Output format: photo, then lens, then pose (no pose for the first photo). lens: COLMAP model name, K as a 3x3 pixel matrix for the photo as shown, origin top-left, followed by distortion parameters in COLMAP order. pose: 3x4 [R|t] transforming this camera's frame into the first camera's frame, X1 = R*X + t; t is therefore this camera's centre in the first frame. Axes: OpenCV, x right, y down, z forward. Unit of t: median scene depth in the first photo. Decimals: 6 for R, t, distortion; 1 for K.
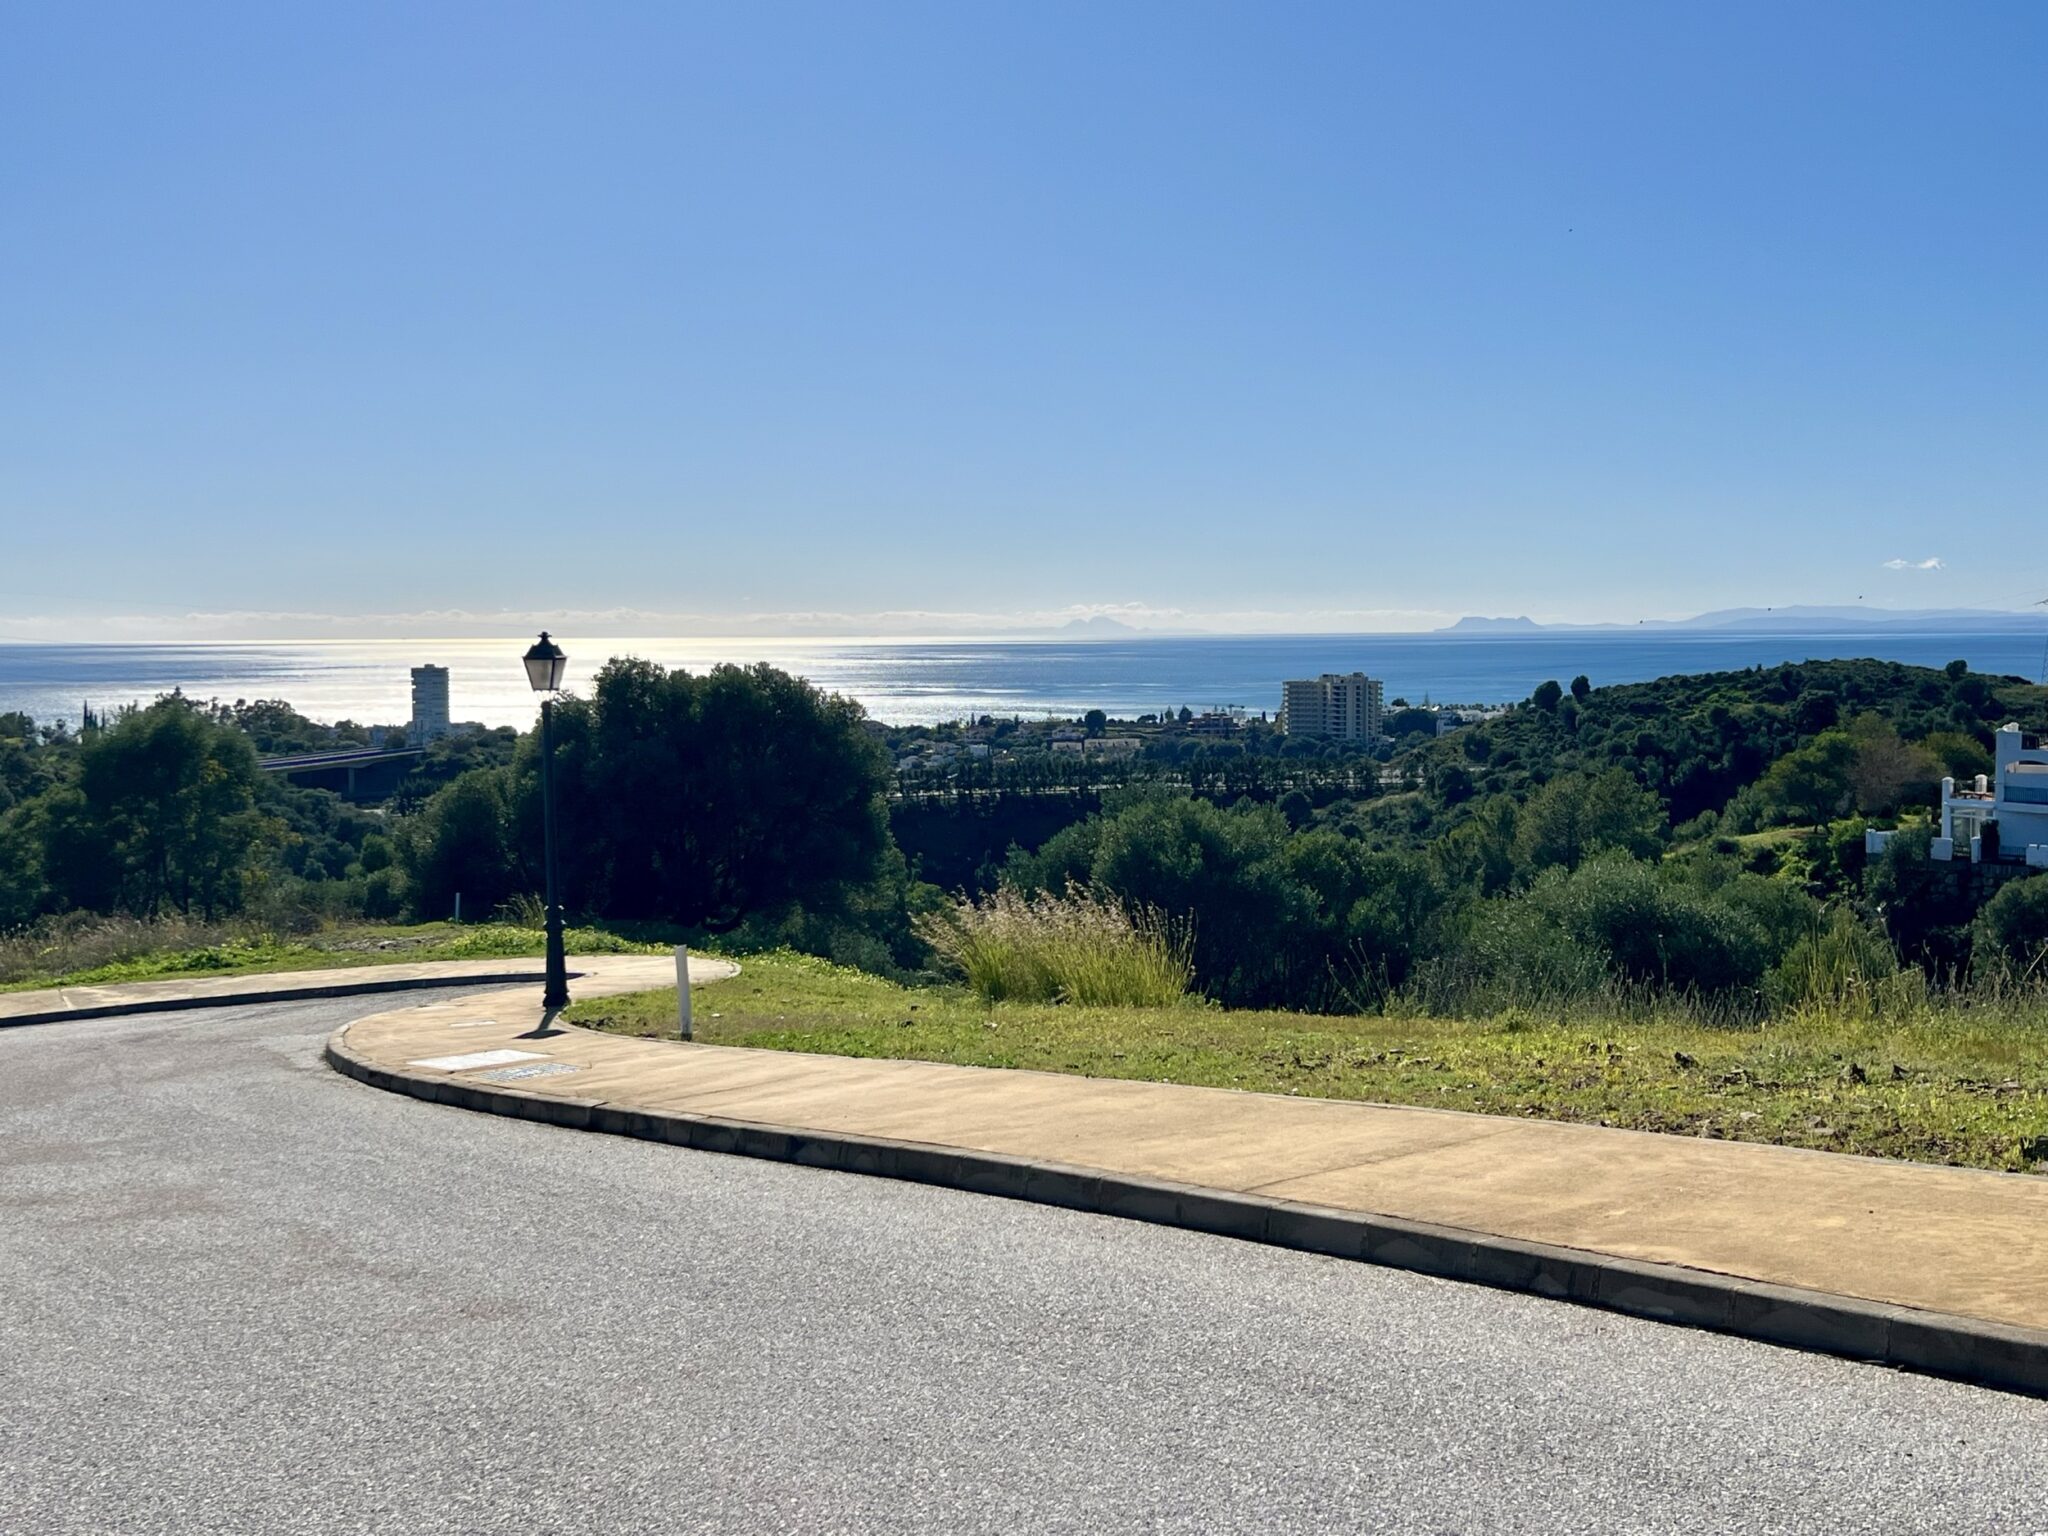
lens RADIAL K [[2279.7, 0, 995.4], [0, 2279.7, 807.4], [0, 0, 1]] dist [0.055131, 0.000000]
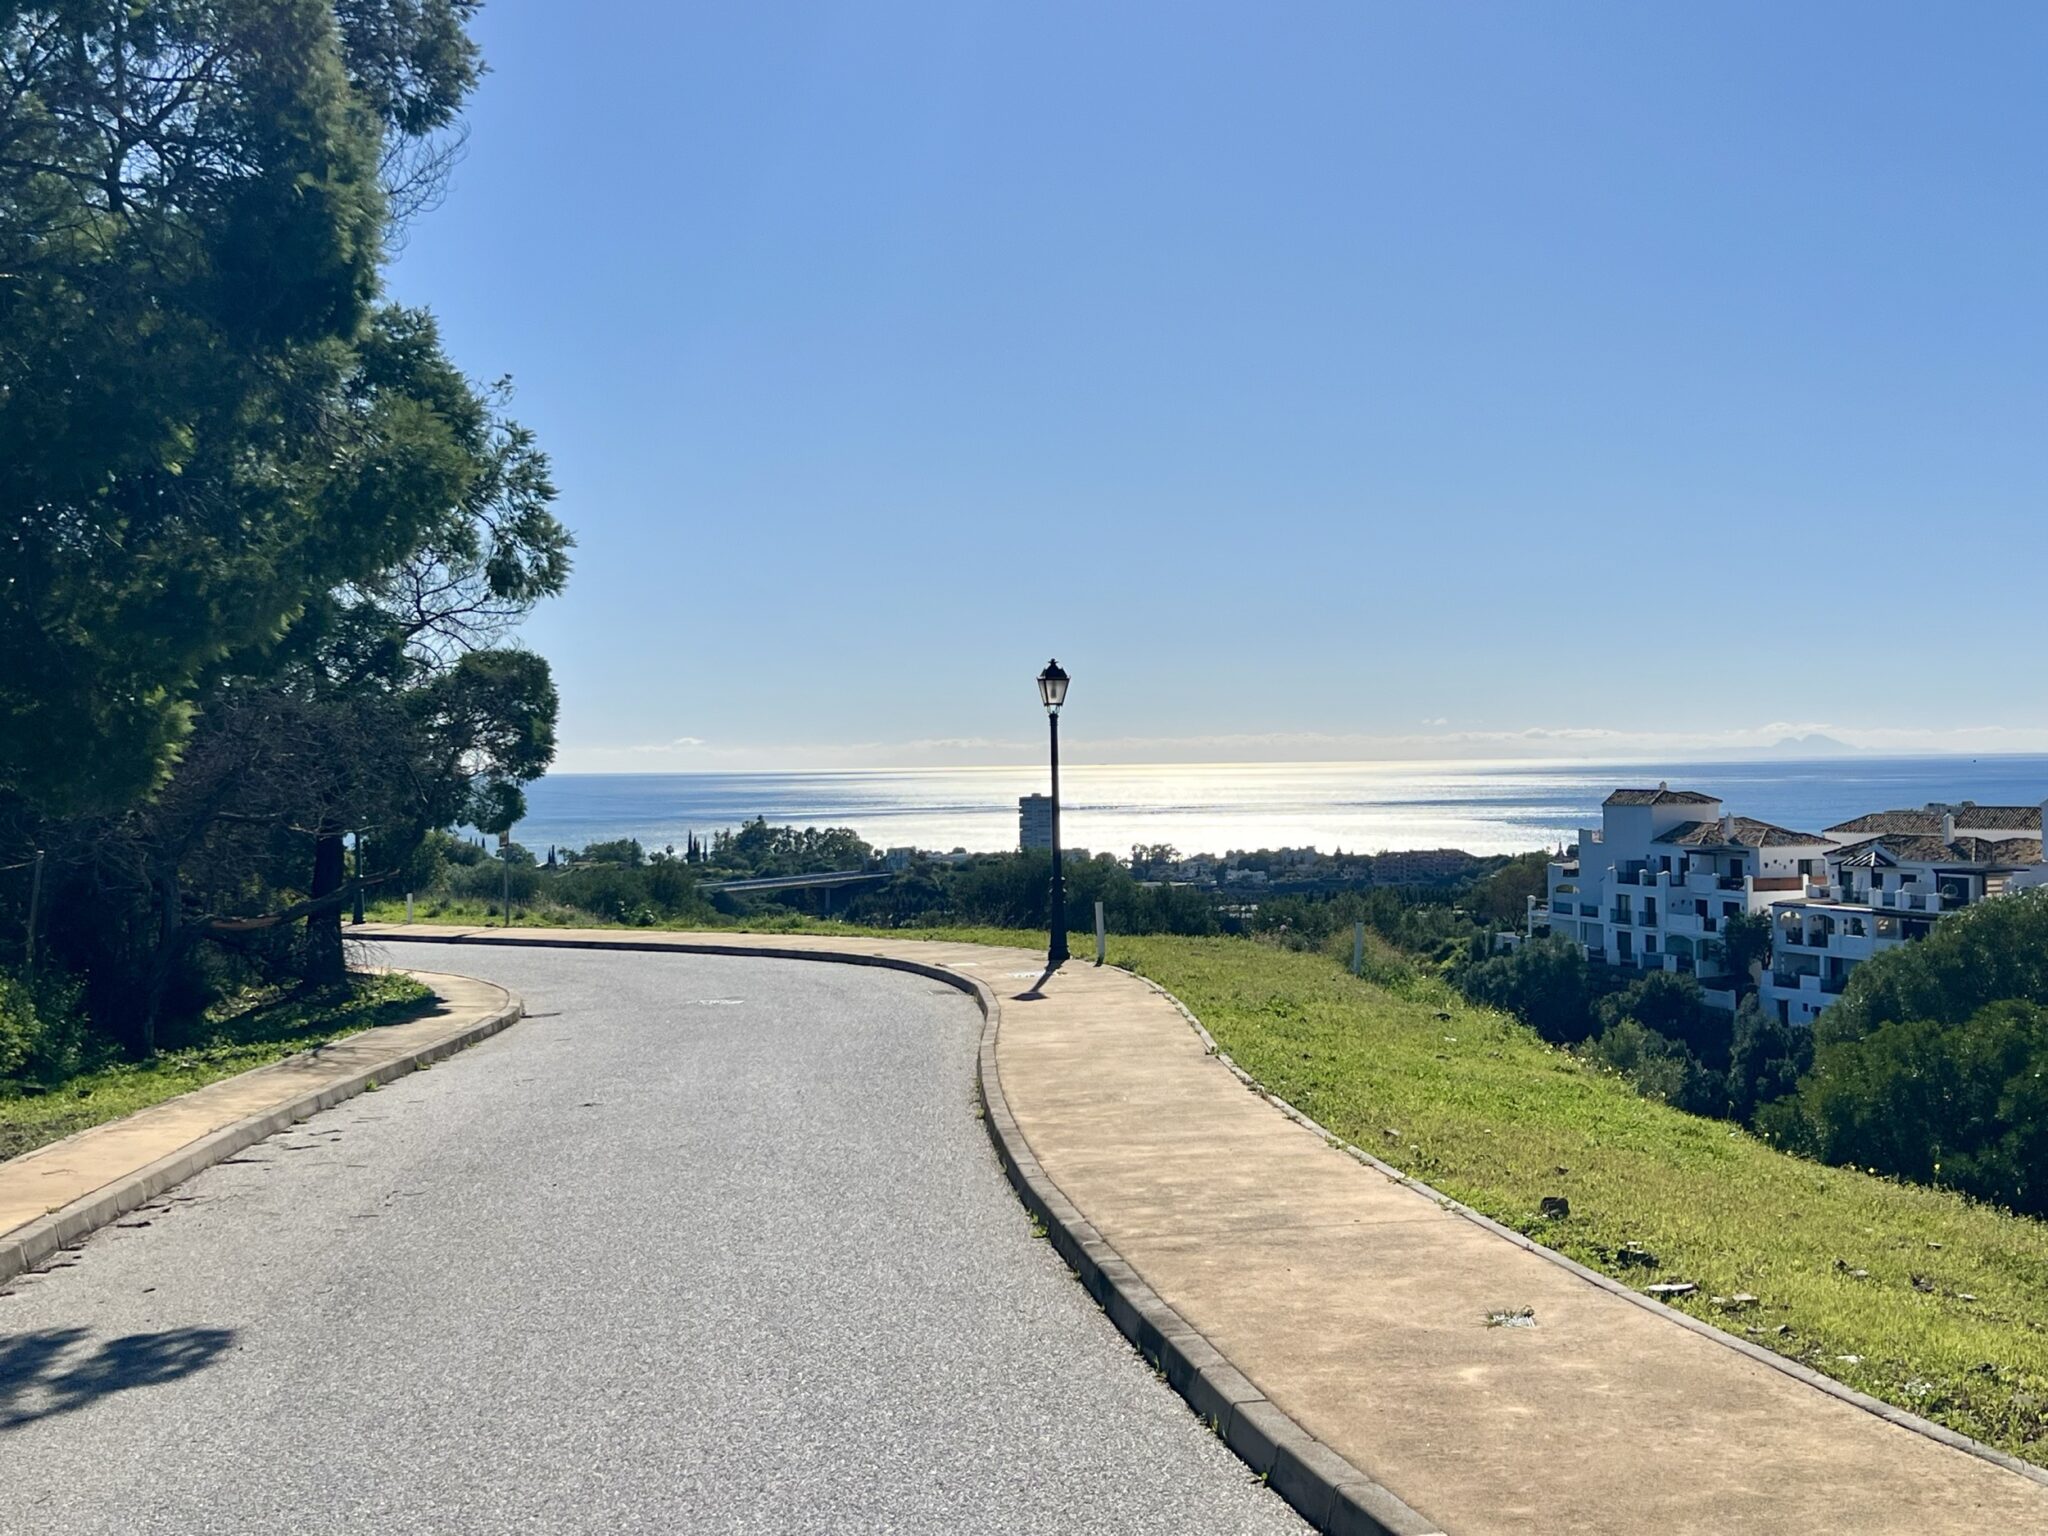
lens RADIAL K [[2393.5, 0, 1033.3], [0, 2393.5, 751.2], [0, 0, 1]] dist [0.070397, 0.000000]
pose [[0.964115, -0.006608, -0.265404, 0.966016], [-0.014175, 0.996983, -0.076316, 0.030911], [0.265108, 0.077340, 0.961112, -1.062560]]
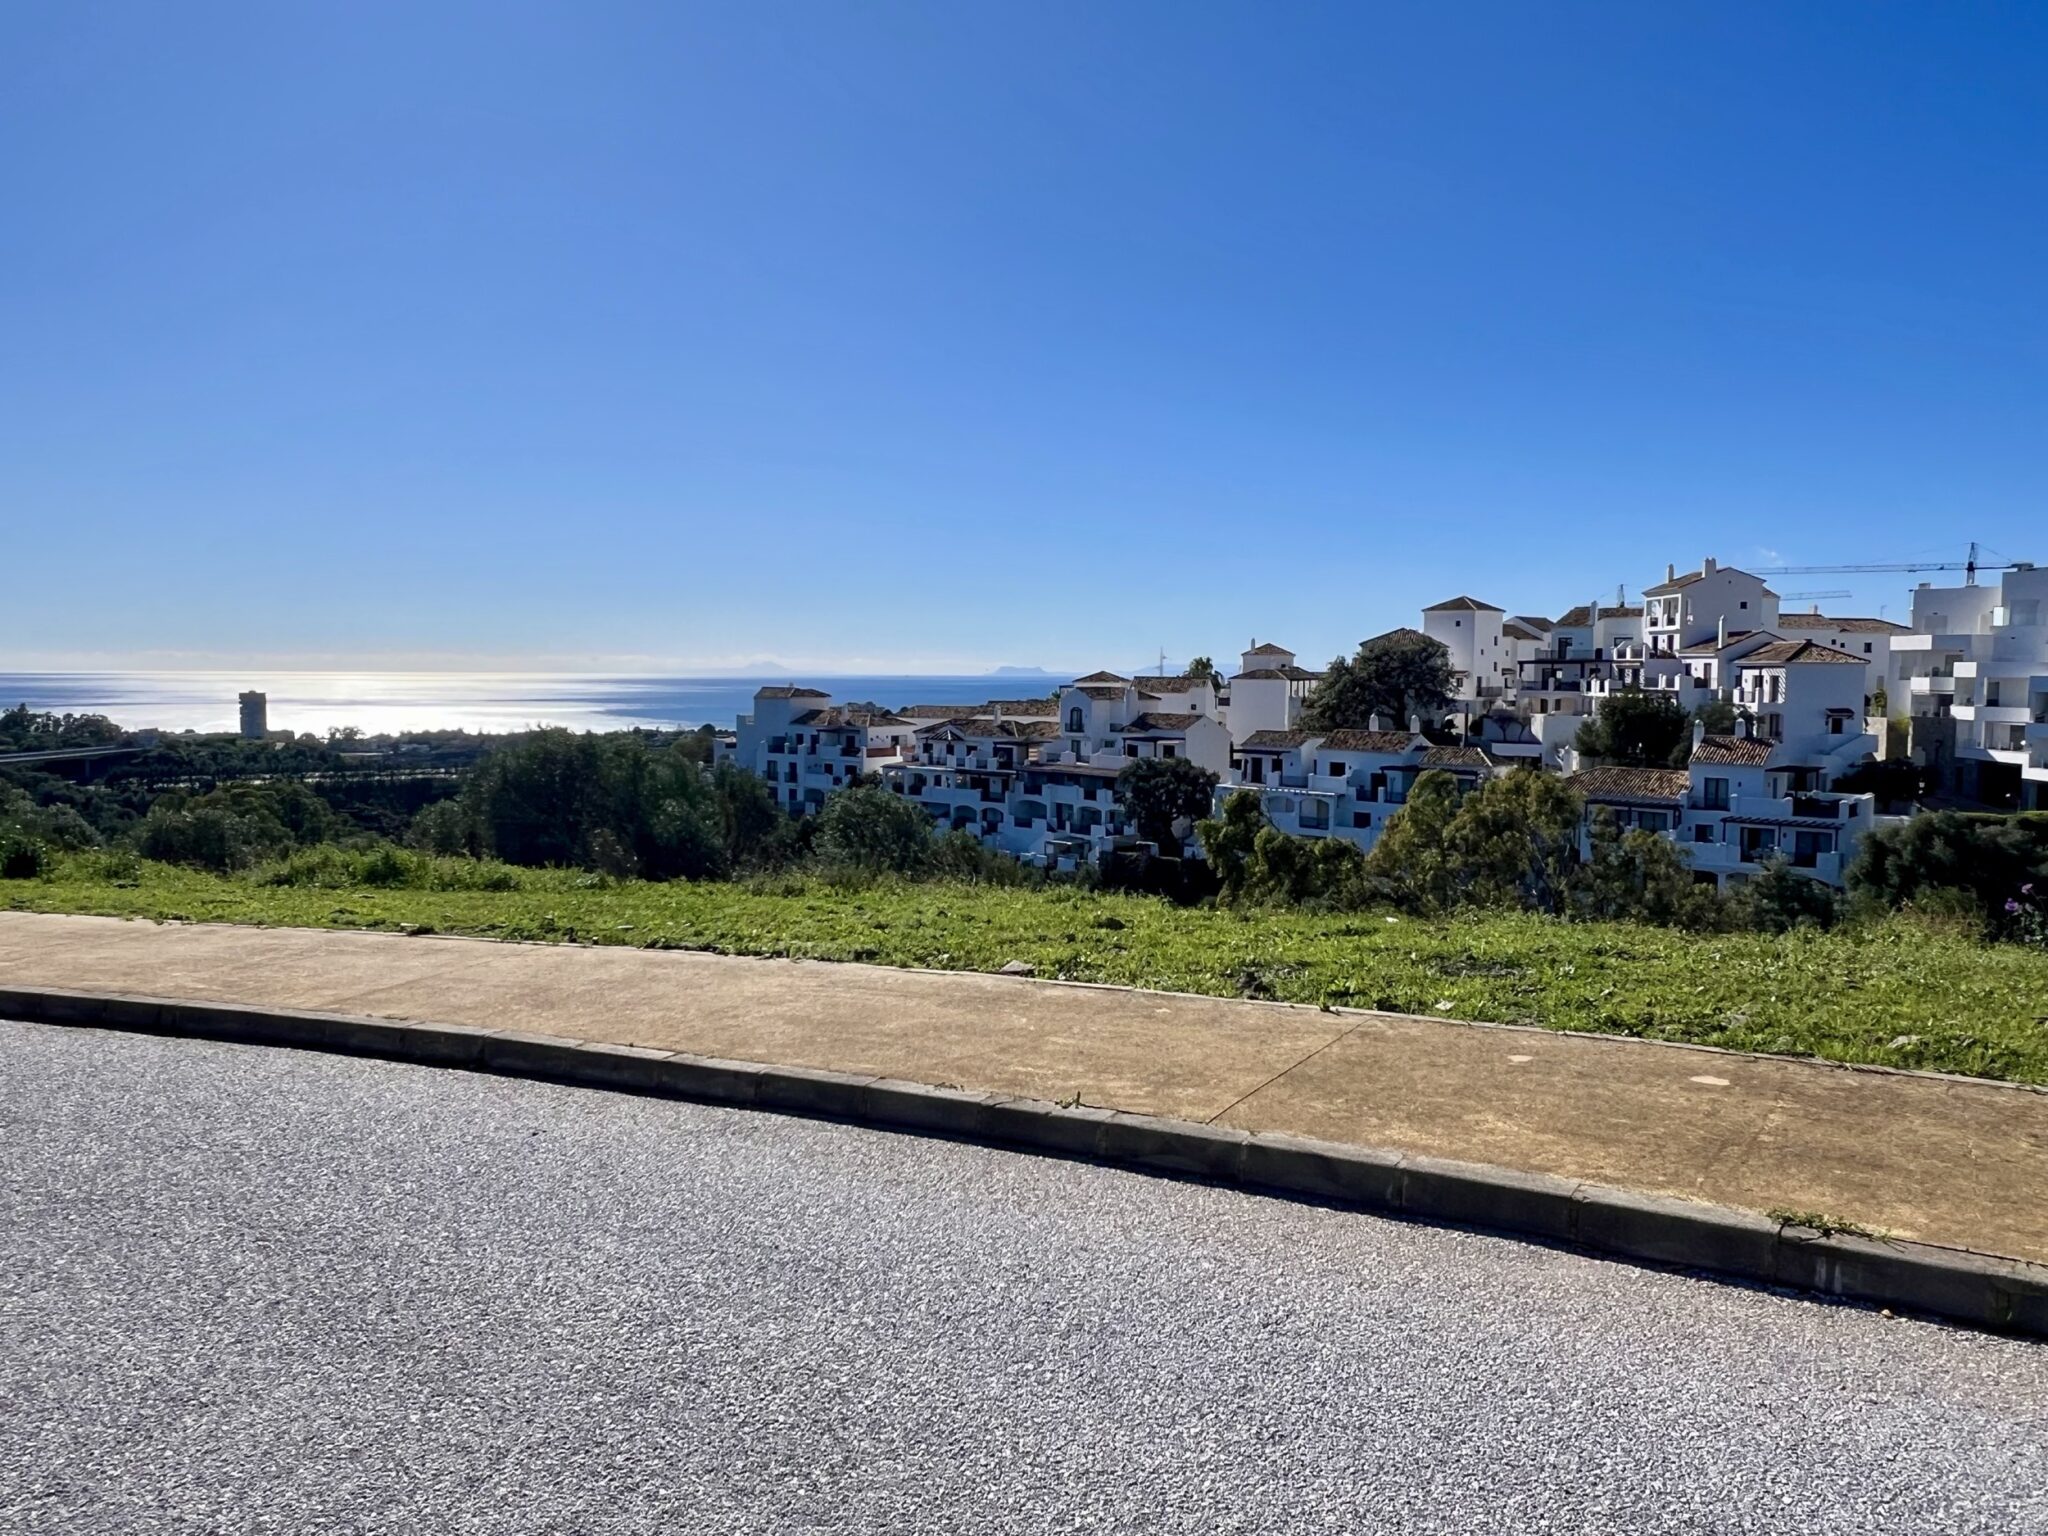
lens RADIAL K [[1481.7, 0, 1025.4], [0, 1481.7, 763.5], [0, 0, 1]] dist [0.005995, -0.017448]
pose [[0.976734, 0.000346, 0.214452, 0.775310], [0.003188, 0.999865, -0.016133, 0.019893], [-0.214429, 0.016441, 0.976601, -0.679444]]
